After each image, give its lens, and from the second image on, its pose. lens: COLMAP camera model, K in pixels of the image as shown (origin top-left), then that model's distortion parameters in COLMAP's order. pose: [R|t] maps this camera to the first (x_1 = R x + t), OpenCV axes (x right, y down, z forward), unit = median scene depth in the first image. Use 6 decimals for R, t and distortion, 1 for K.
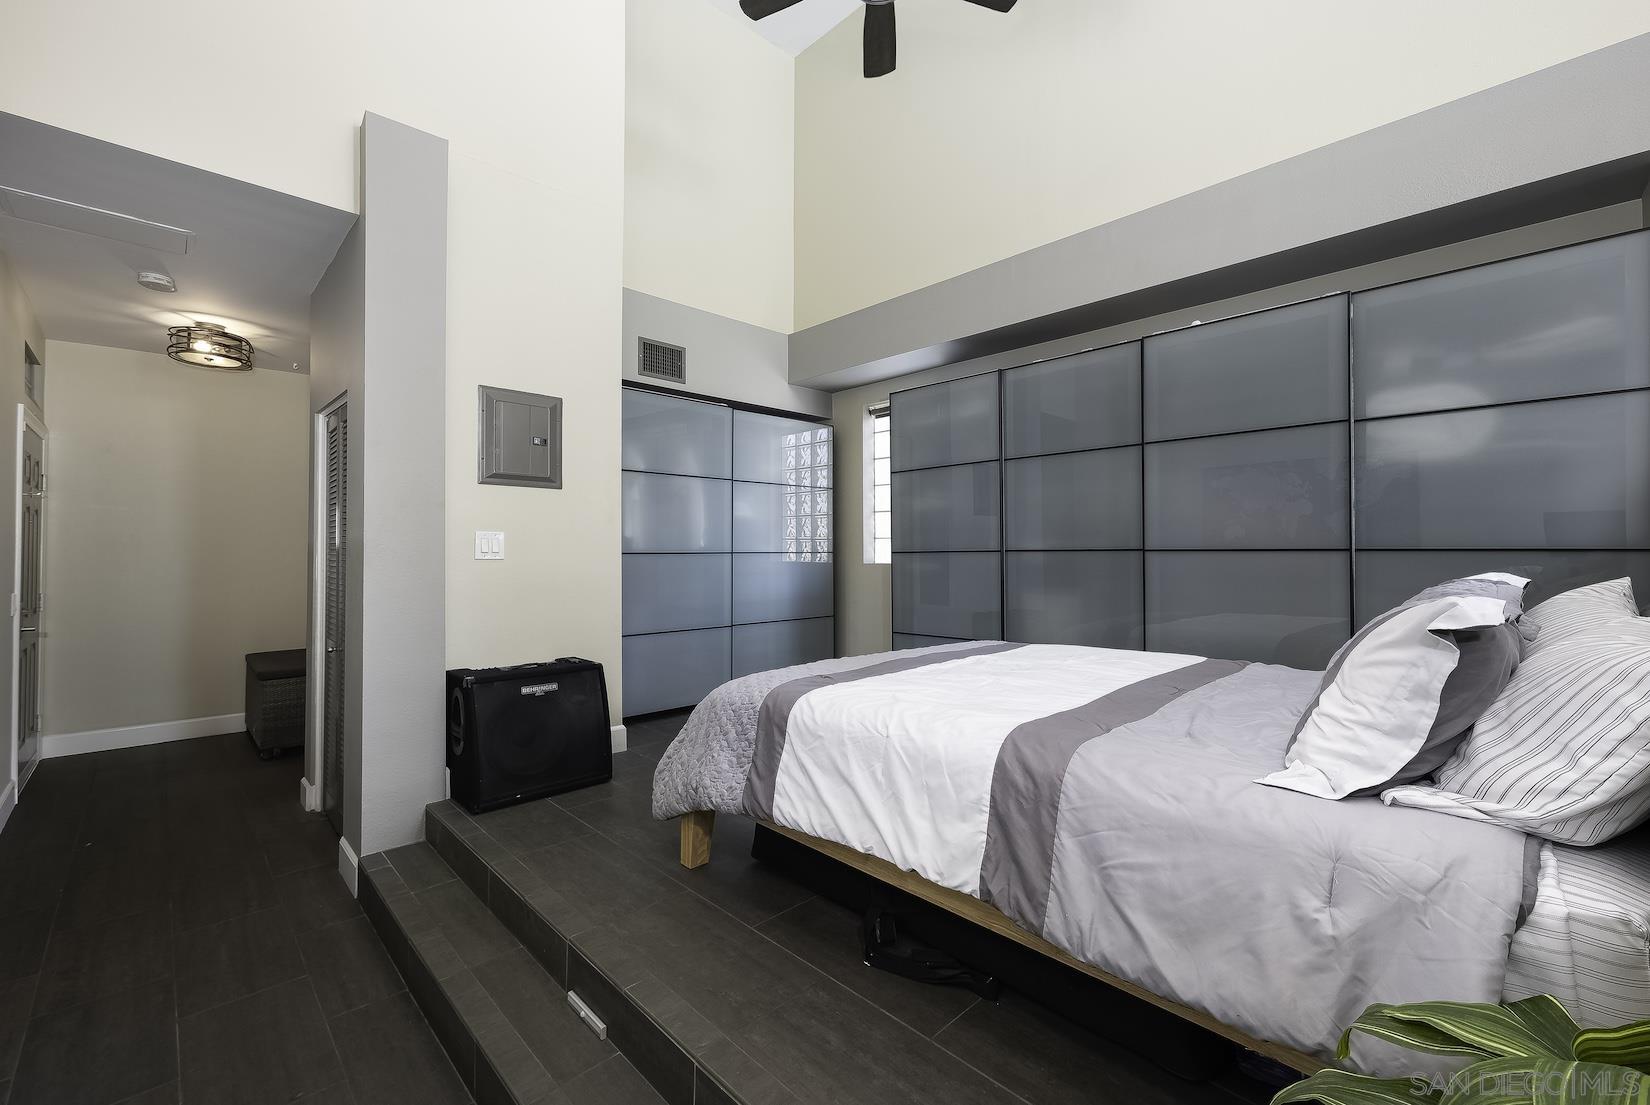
lens RADIAL K [[695.8, 0, 807.4], [0, 695.8, 557.4], [0, 0, 1]] dist [-0.016448, -0.000054]
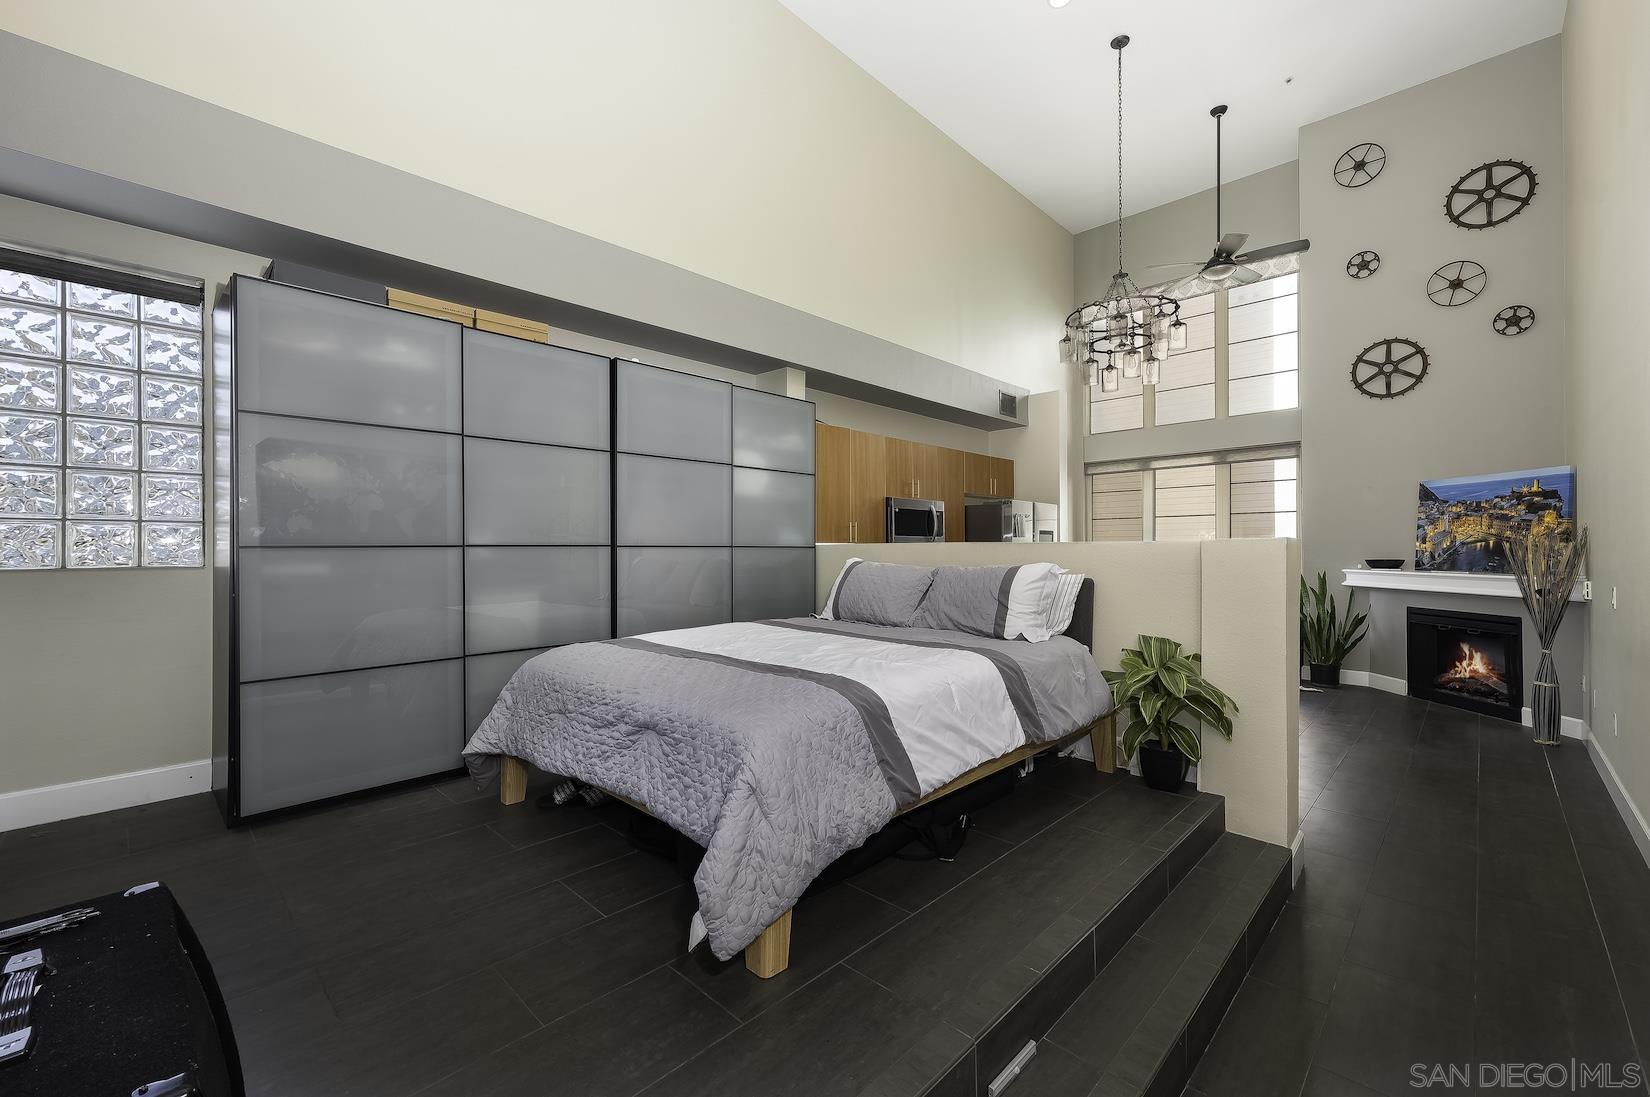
lens RADIAL K [[699.2, 0, 830.6], [0, 699.2, 545.3], [0, 0, 1]] dist [0.008712, 0.000299]
pose [[-0.076337, 0.005648, 0.997066, -0.524077], [0.002803, 0.999981, -0.005450, -0.004169], [-0.997078, 0.002379, -0.076351, 0.564347]]
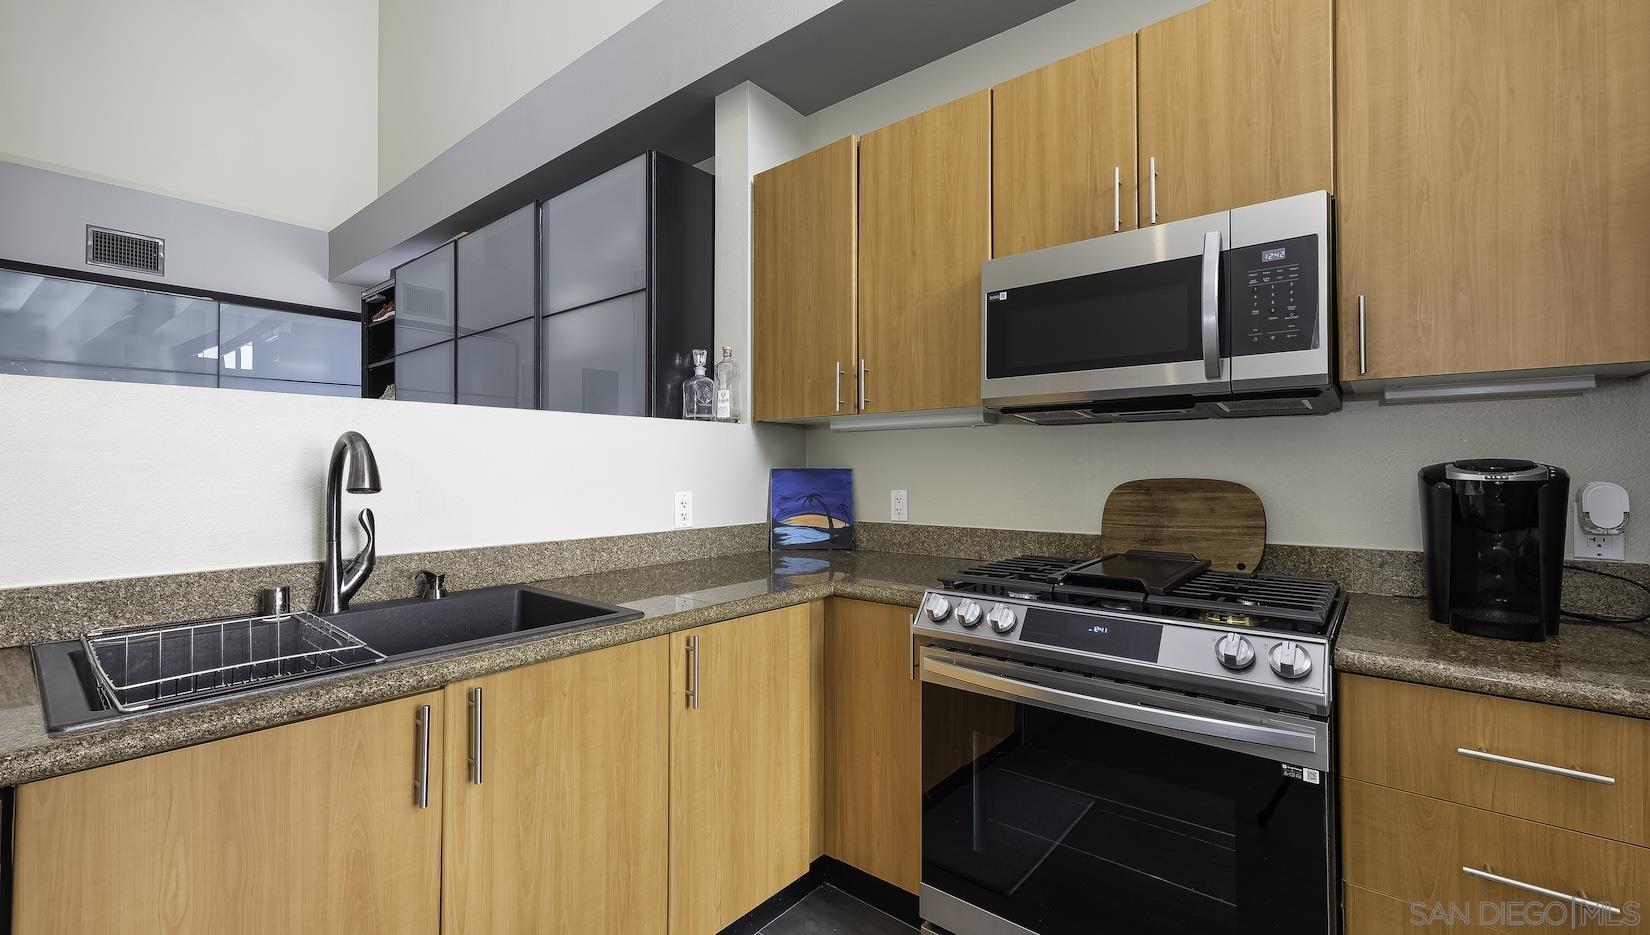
lens RADIAL K [[683.6, 0, 807.7], [0, 683.6, 461.9], [0, 0, 1]] dist [0.003067, 0.000441]
pose [[0.992824, -0.000942, 0.119585, 0.692060], [0.001946, 0.999964, -0.008282, 0.028734], [-0.119573, 0.008455, 0.992789, -0.085724]]
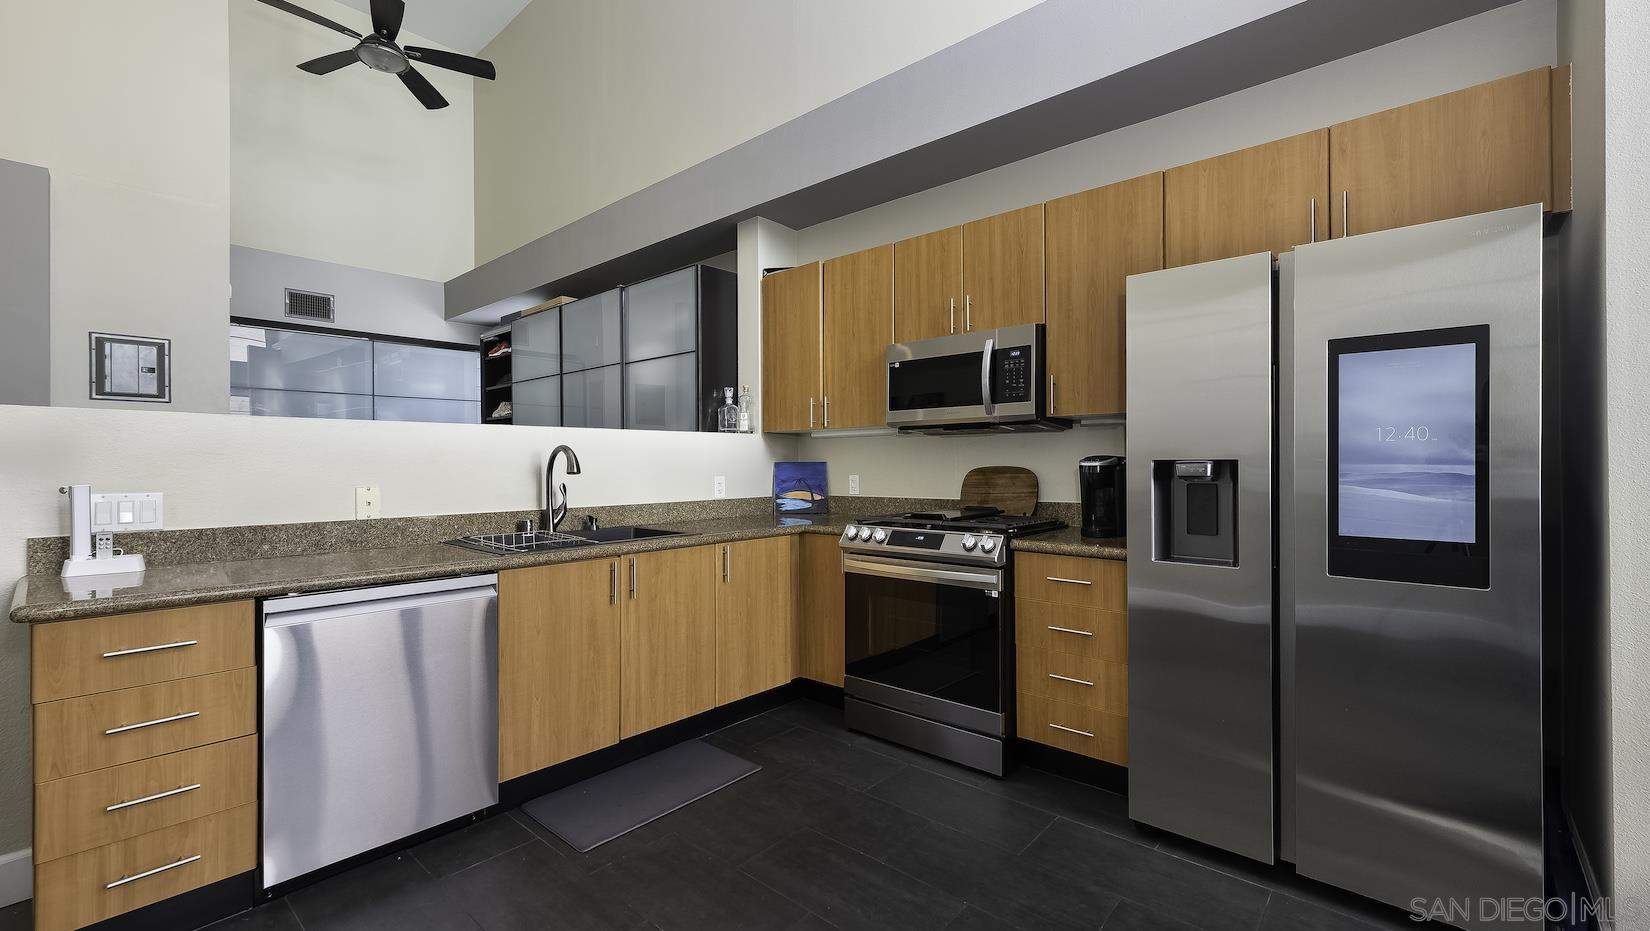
lens RADIAL K [[683.6, 0, 817.5], [0, 683.6, 466.1], [0, 0, 1]] dist [0.003067, 0.000441]
pose [[0.995811, -0.008058, 0.091076, 0.705734], [0.007546, 0.999954, 0.005970, 0.029907], [-0.091120, -0.005257, 0.995826, -0.449022]]
